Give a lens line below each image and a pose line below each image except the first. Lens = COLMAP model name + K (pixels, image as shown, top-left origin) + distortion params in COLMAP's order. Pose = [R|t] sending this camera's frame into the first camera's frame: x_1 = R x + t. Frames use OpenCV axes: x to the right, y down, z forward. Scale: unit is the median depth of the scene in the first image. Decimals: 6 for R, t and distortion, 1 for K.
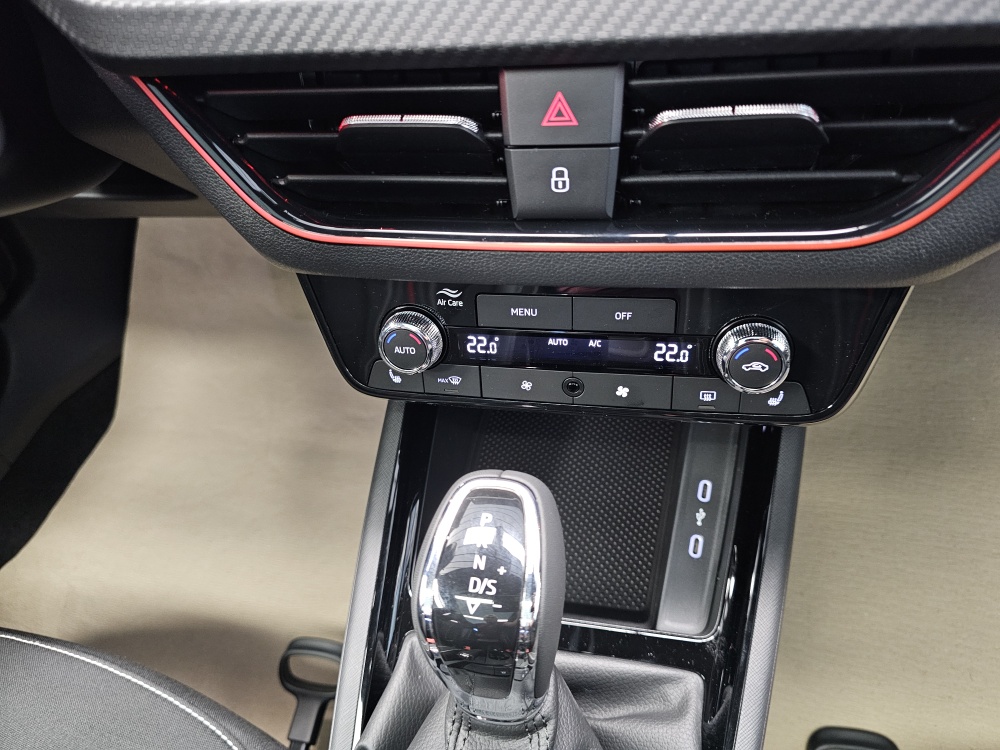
lens RADIAL K [[681.8, 0, 505.9], [0, 681.8, 361.7], [0, 0, 1]] dist [0.032166, -0.046707]
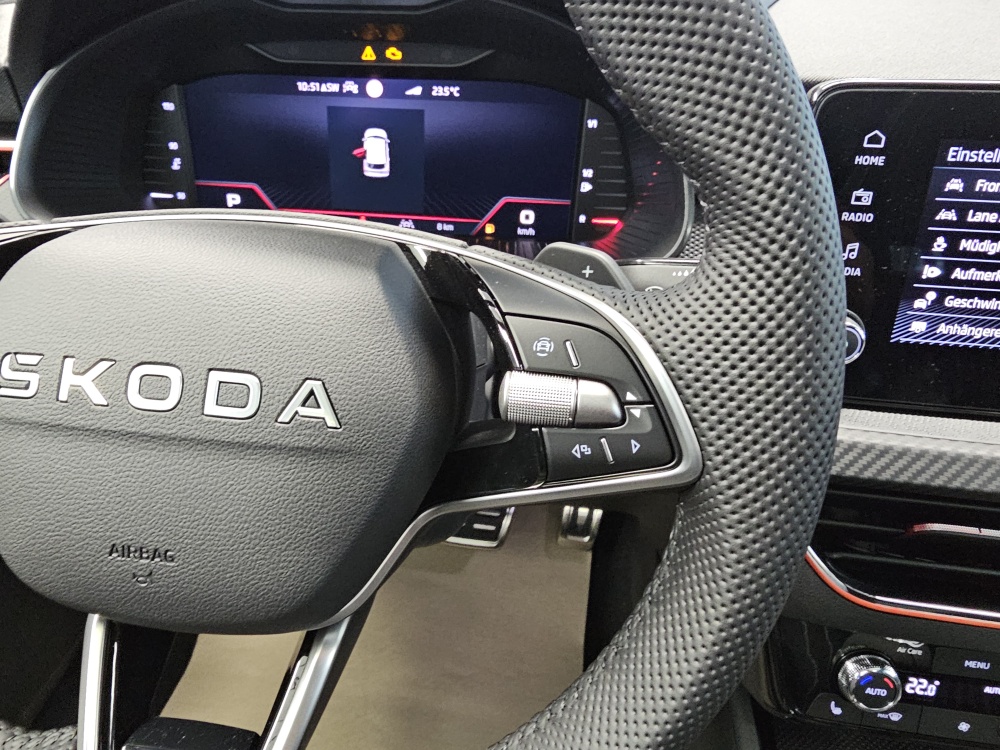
lens RADIAL K [[672.3, 0, 437.9], [0, 672.3, 377.2], [0, 0, 1]] dist [0.021776, -0.011501]
pose [[0.991655, 0.095056, 0.087092, -1.295273], [-0.067742, 0.958961, -0.275327, -0.201121], [-0.109689, 0.267130, 0.957397, -0.216607]]
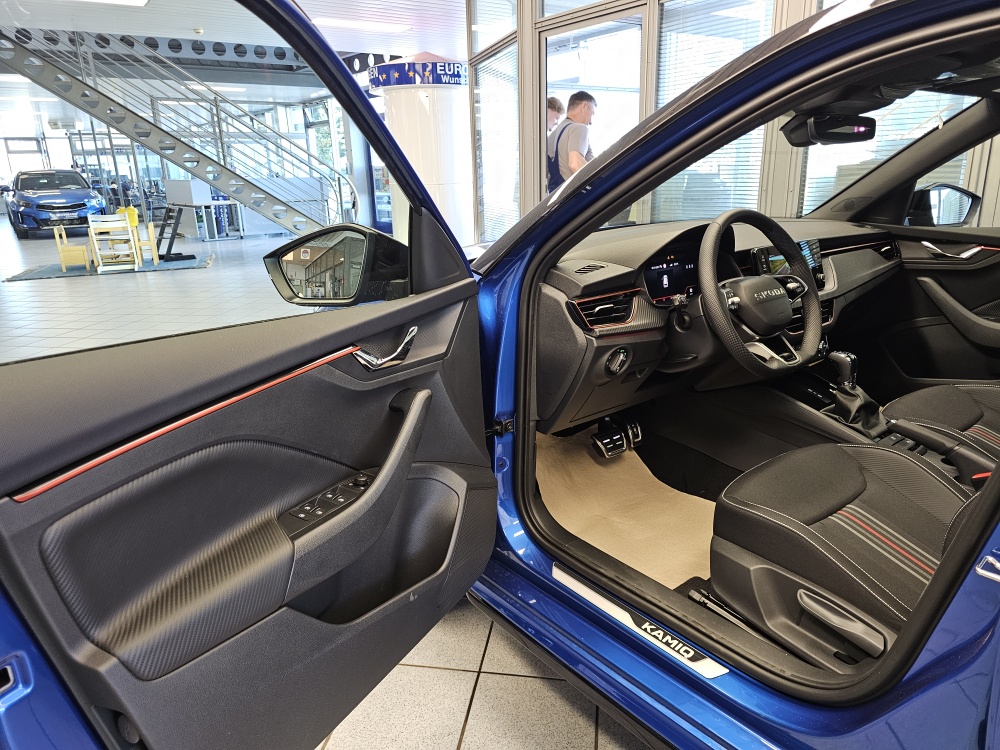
lens RADIAL K [[681.8, 0, 498.6], [0, 681.8, 373.6], [0, 0, 1]] dist [0.032166, -0.046707]
pose [[0.636943, -0.109949, 0.763030, -7.805436], [0.535788, 0.774789, -0.335608, 0.897688], [-0.554288, 0.622585, 0.552406, -0.963135]]
